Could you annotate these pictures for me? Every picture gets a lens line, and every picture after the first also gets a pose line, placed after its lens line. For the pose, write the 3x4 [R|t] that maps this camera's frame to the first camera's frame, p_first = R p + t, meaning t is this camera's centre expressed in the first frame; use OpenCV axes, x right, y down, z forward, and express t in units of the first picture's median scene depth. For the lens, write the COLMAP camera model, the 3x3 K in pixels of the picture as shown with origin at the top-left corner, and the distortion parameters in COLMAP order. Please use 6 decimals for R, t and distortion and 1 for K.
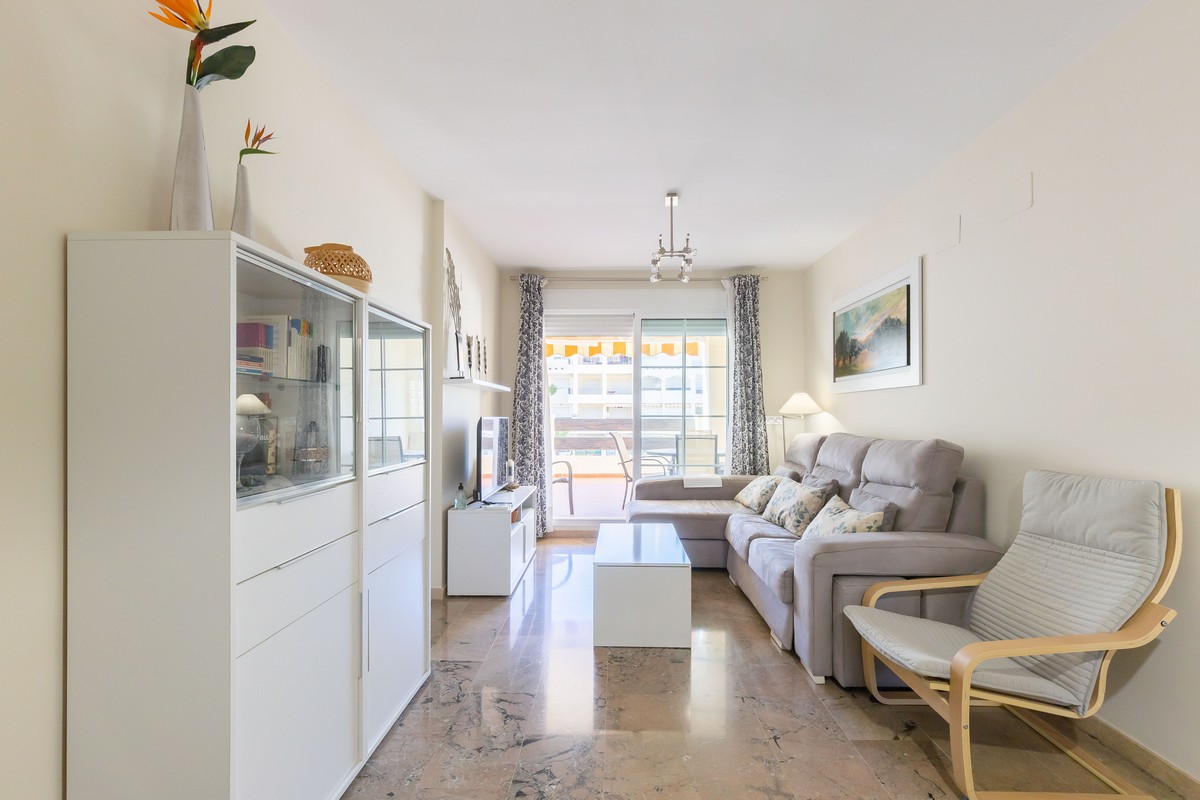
lens RADIAL K [[541.8, 0, 604.8], [0, 541.8, 402.0], [0, 0, 1]] dist [0.007322, 0.000392]
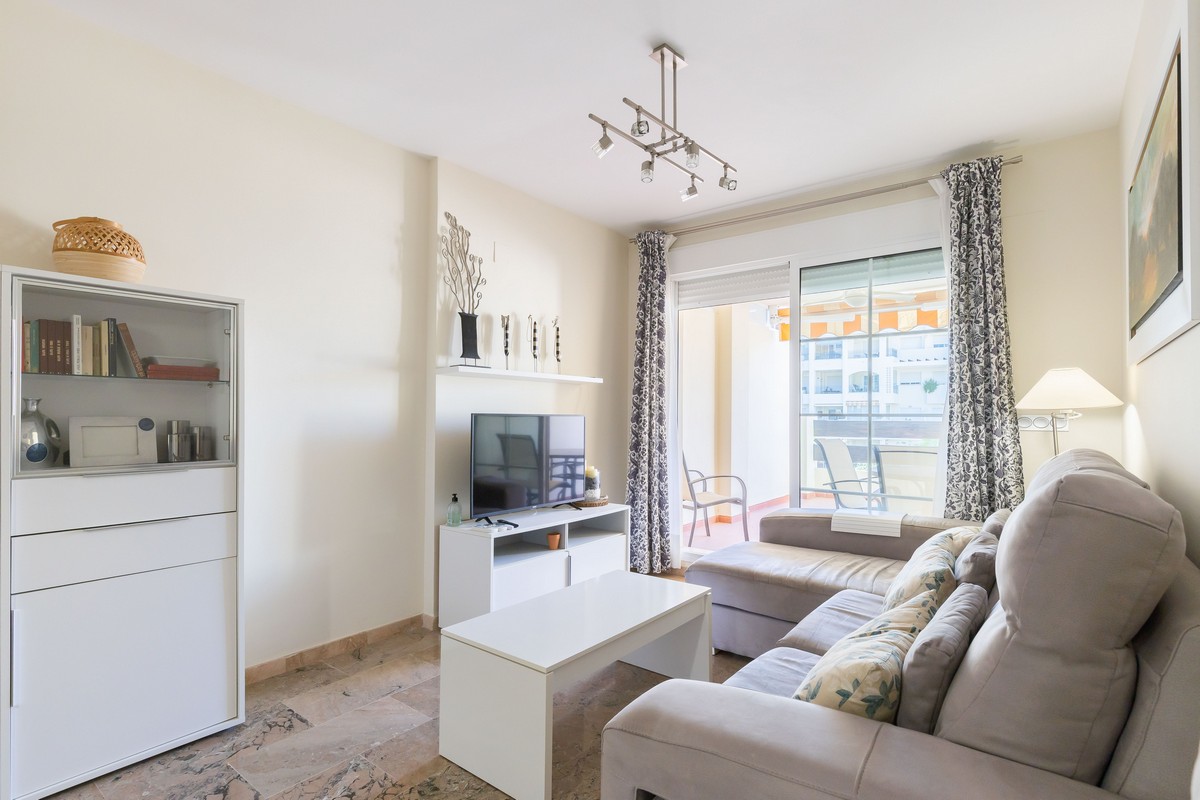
lens RADIAL K [[582.7, 0, 617.5], [0, 582.7, 405.4], [0, 0, 1]] dist [-0.000895, -0.000354]
pose [[0.807534, -0.008880, -0.589754, 0.315223], [0.010922, 0.999940, -0.000101, 0.012480], [0.589720, -0.006359, 0.807583, 0.298598]]
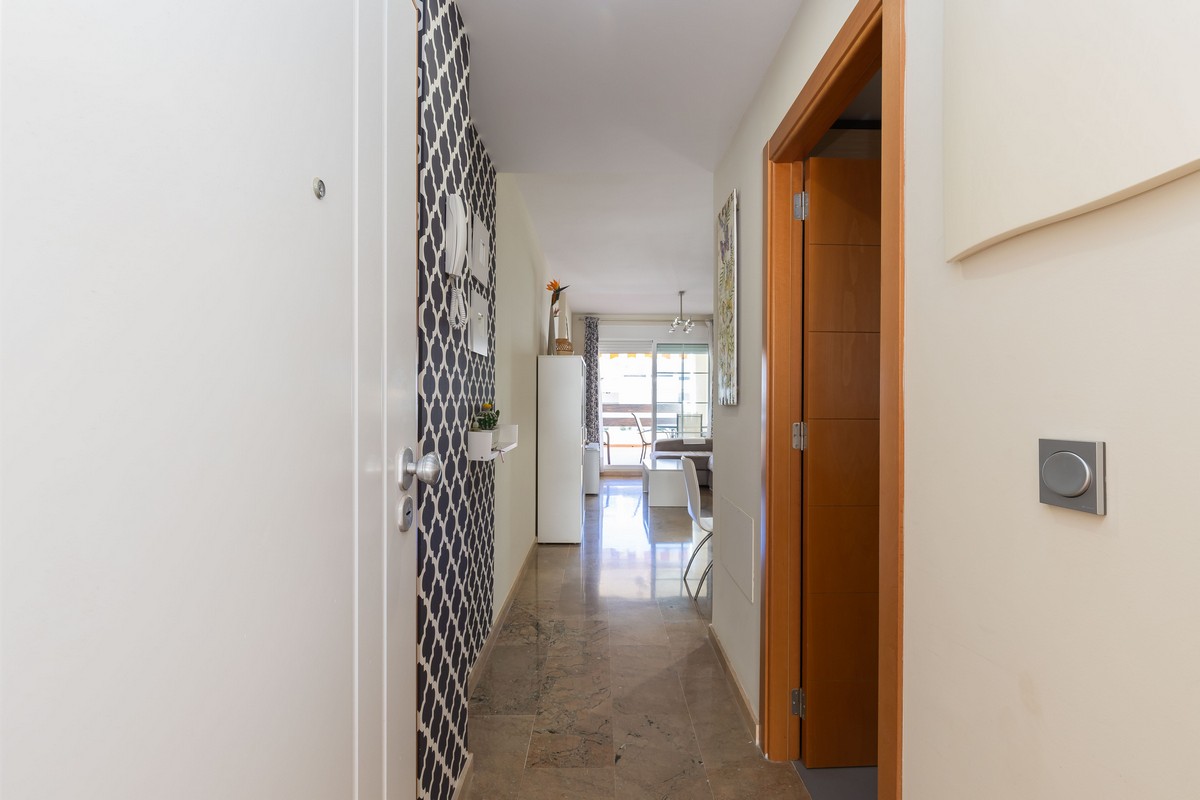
lens RADIAL K [[556.7, 0, 637.9], [0, 556.7, 402.5], [0, 0, 1]] dist [-0.000107, 0.000015]
pose [[0.995688, 0.002737, 0.092724, -0.151928], [-0.004668, 0.999777, 0.020610, -0.010518], [-0.092647, -0.020954, 0.995478, -0.702868]]
